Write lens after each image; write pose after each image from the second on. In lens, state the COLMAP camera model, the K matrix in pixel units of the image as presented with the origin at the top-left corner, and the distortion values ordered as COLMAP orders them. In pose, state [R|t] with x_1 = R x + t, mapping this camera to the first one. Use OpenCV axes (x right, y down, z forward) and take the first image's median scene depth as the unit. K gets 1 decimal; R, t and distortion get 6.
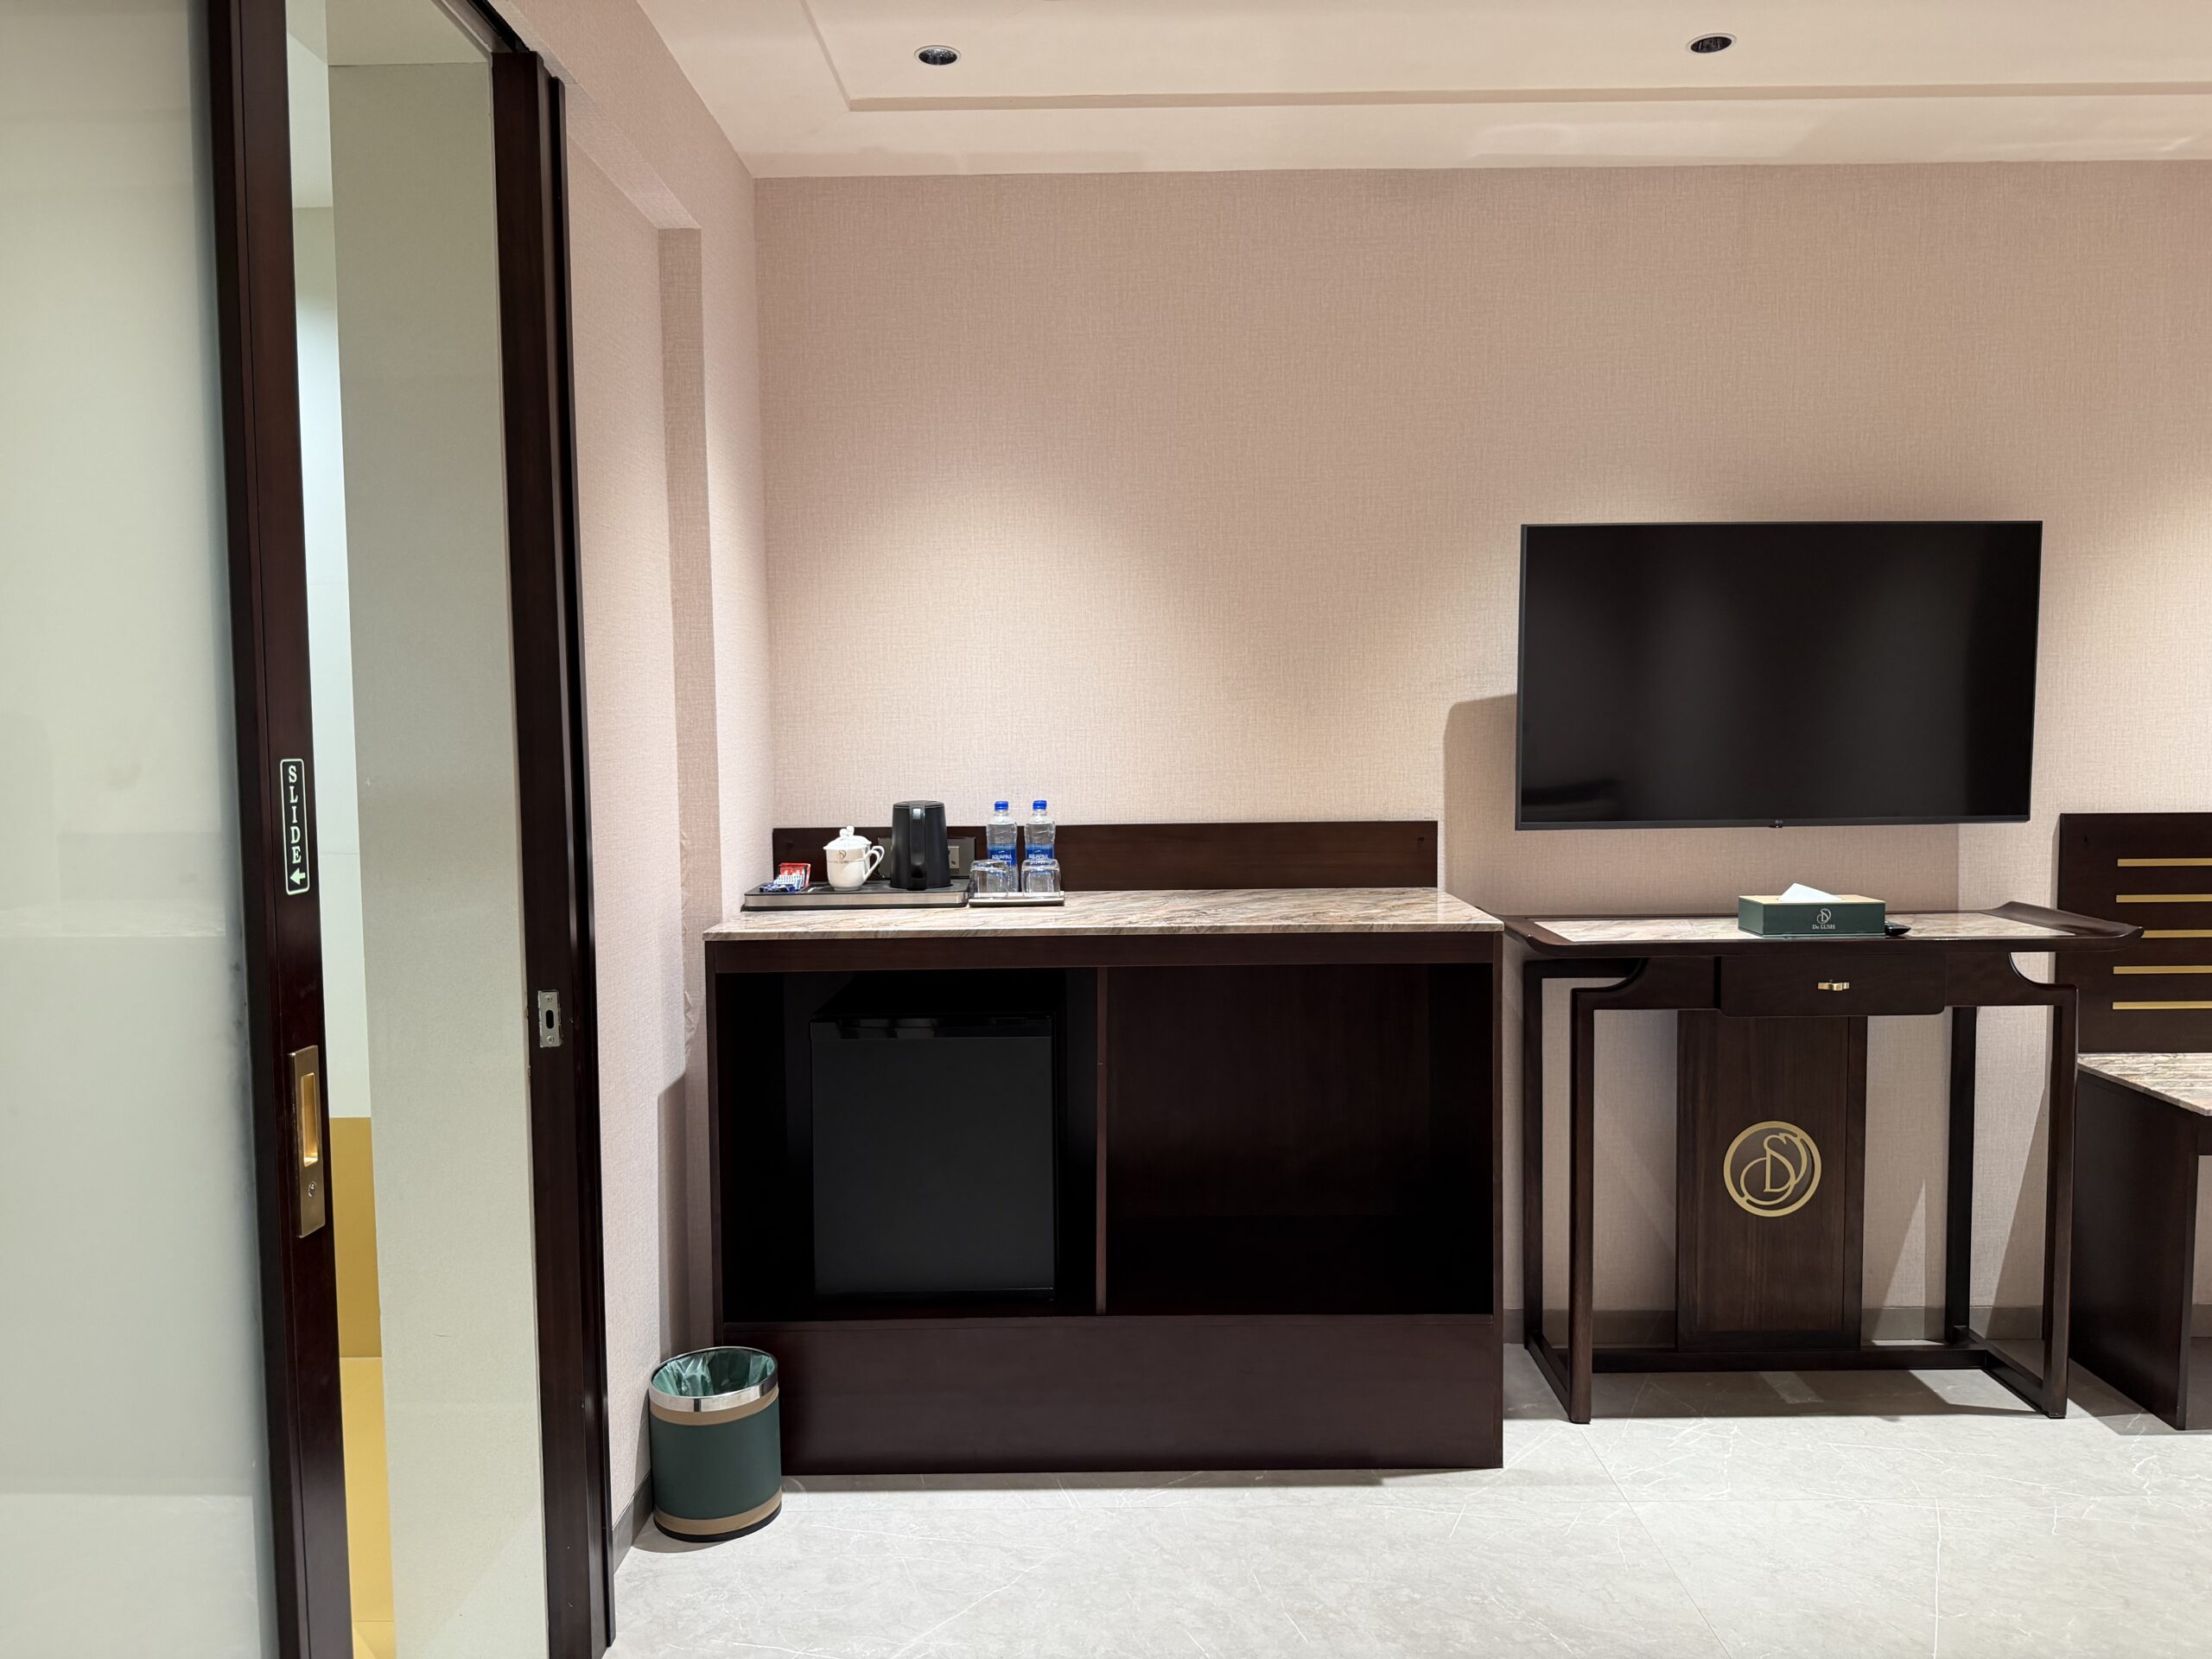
lens RADIAL K [[1549.3, 0, 1121.3], [0, 1549.3, 828.9], [0, 0, 1]] dist [0.041090, -0.054461]
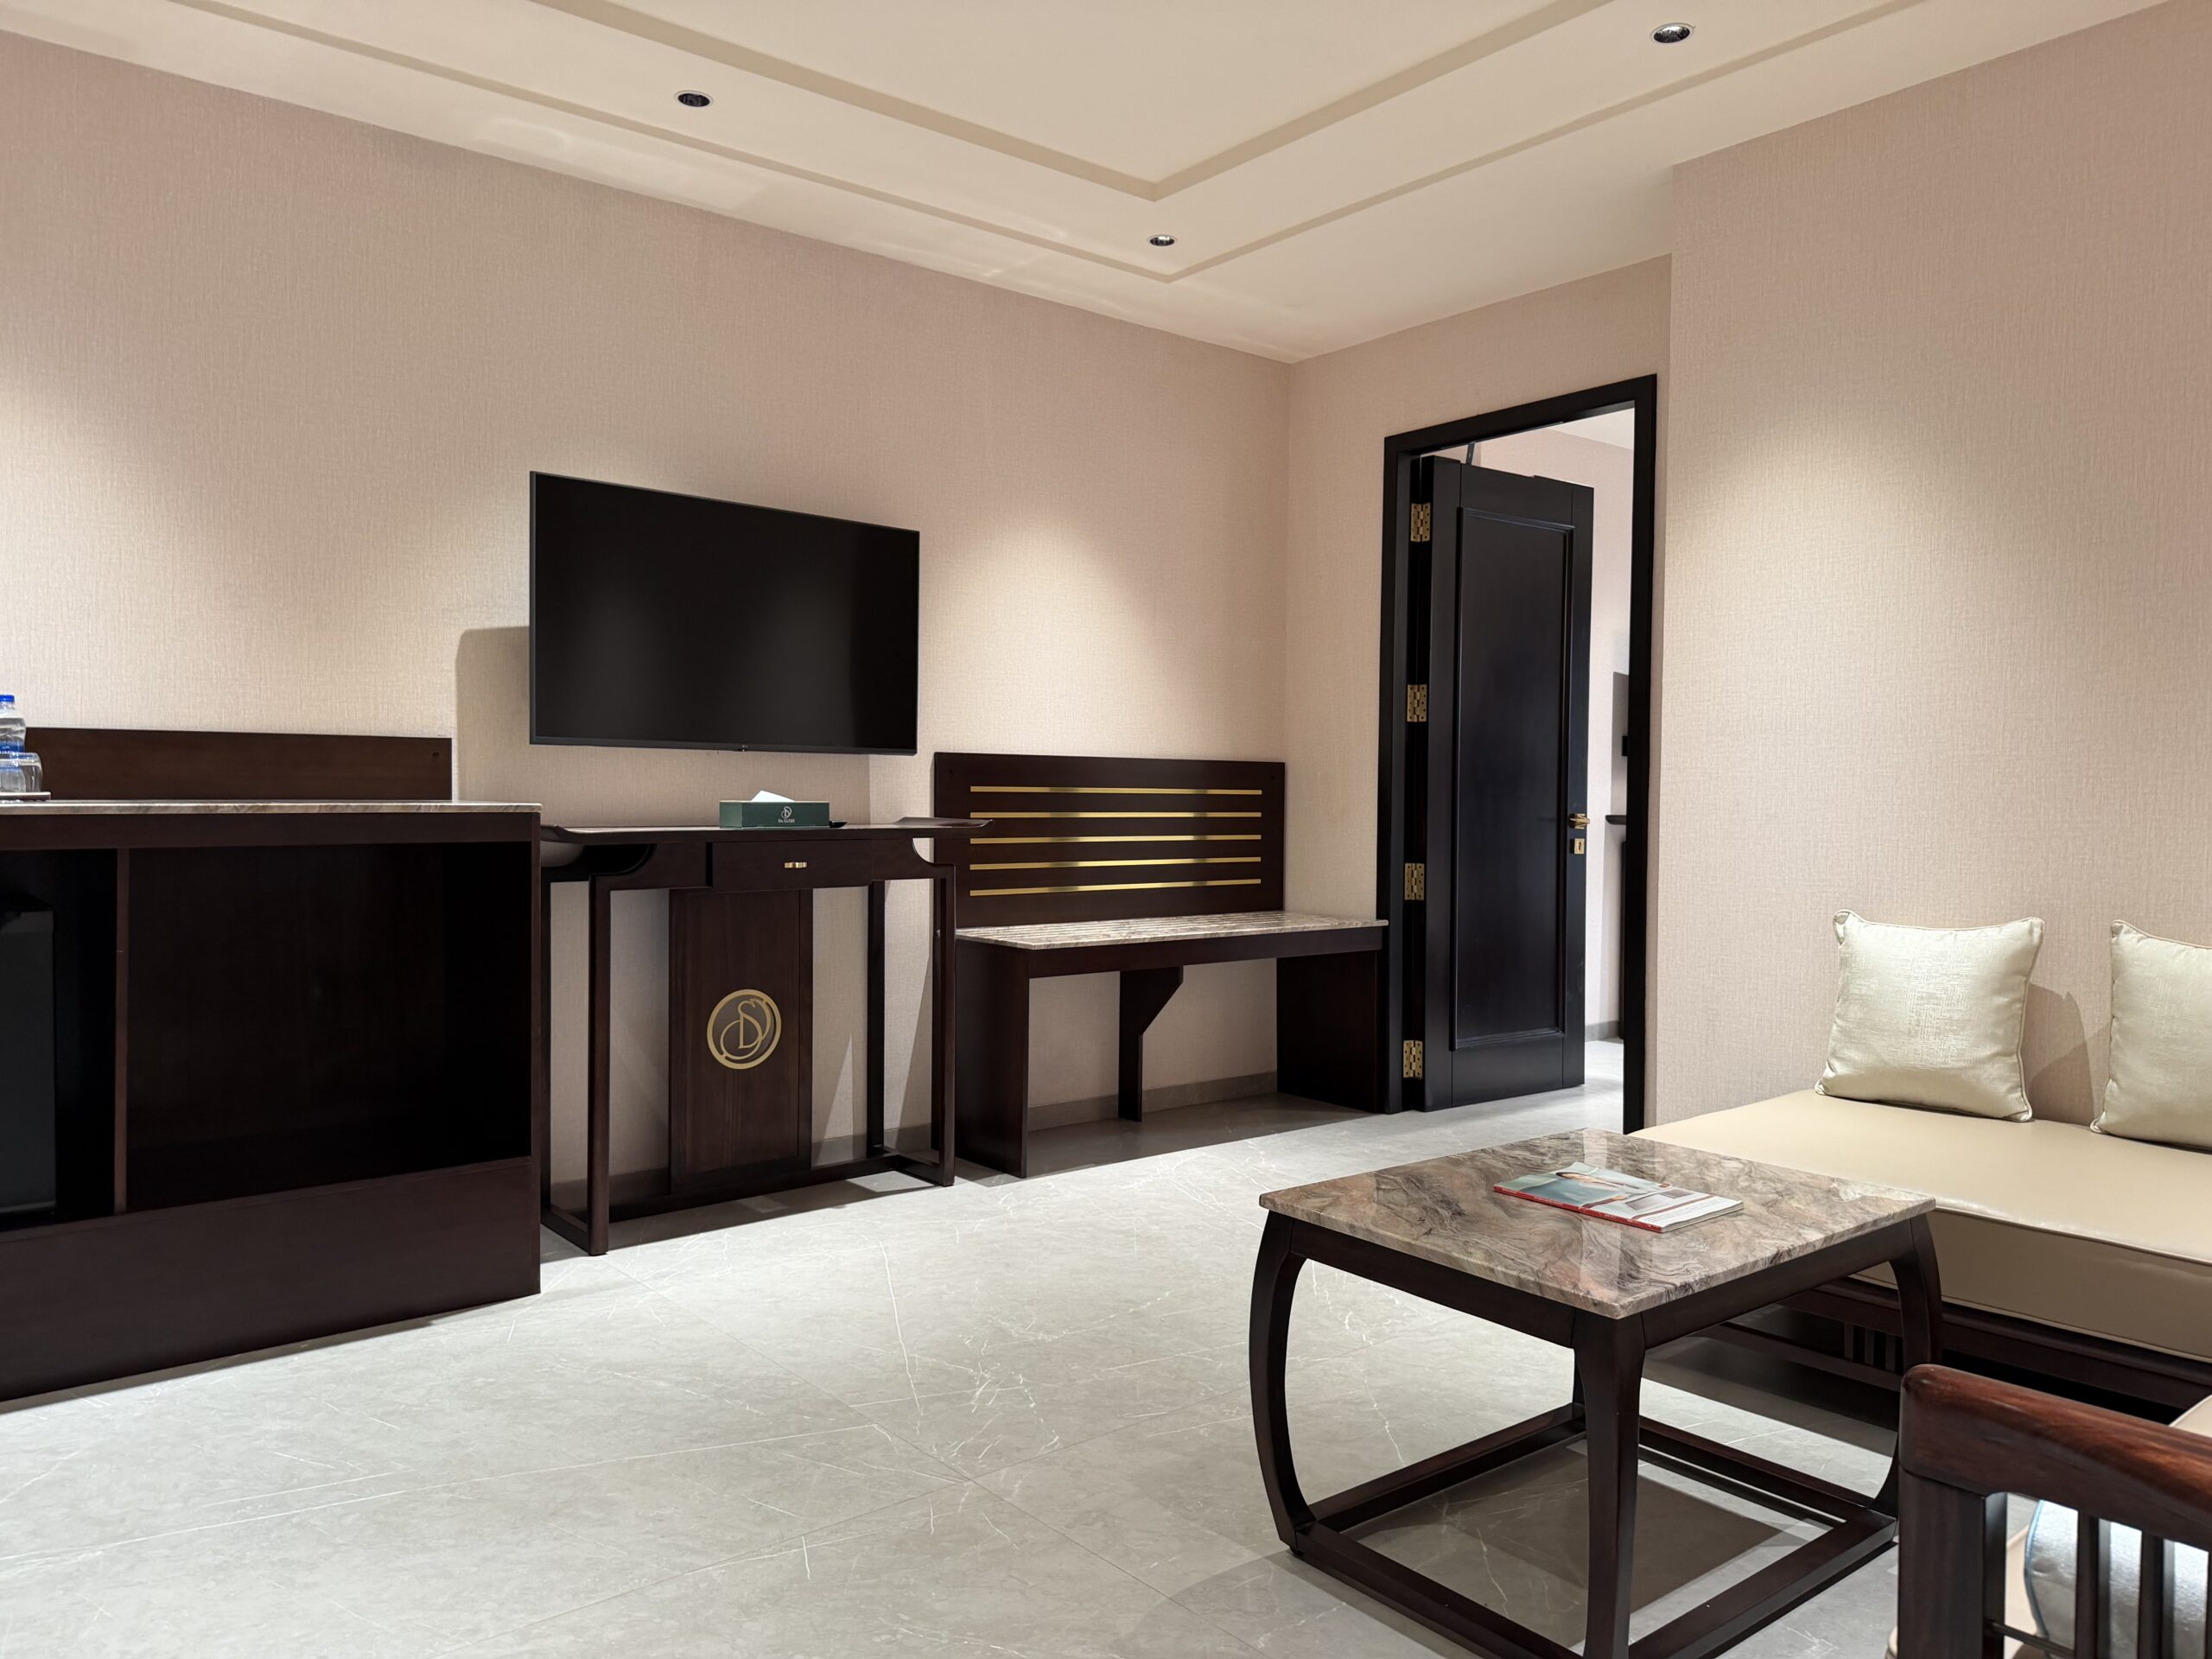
lens RADIAL K [[1549.3, 0, 1111.5], [0, 1549.3, 840.3], [0, 0, 1]] dist [0.041090, -0.054461]
pose [[0.766079, -0.003356, 0.642738, -0.148194], [0.030174, 0.999072, -0.030747, 0.119067], [-0.642038, 0.042949, 0.765469, -0.127260]]
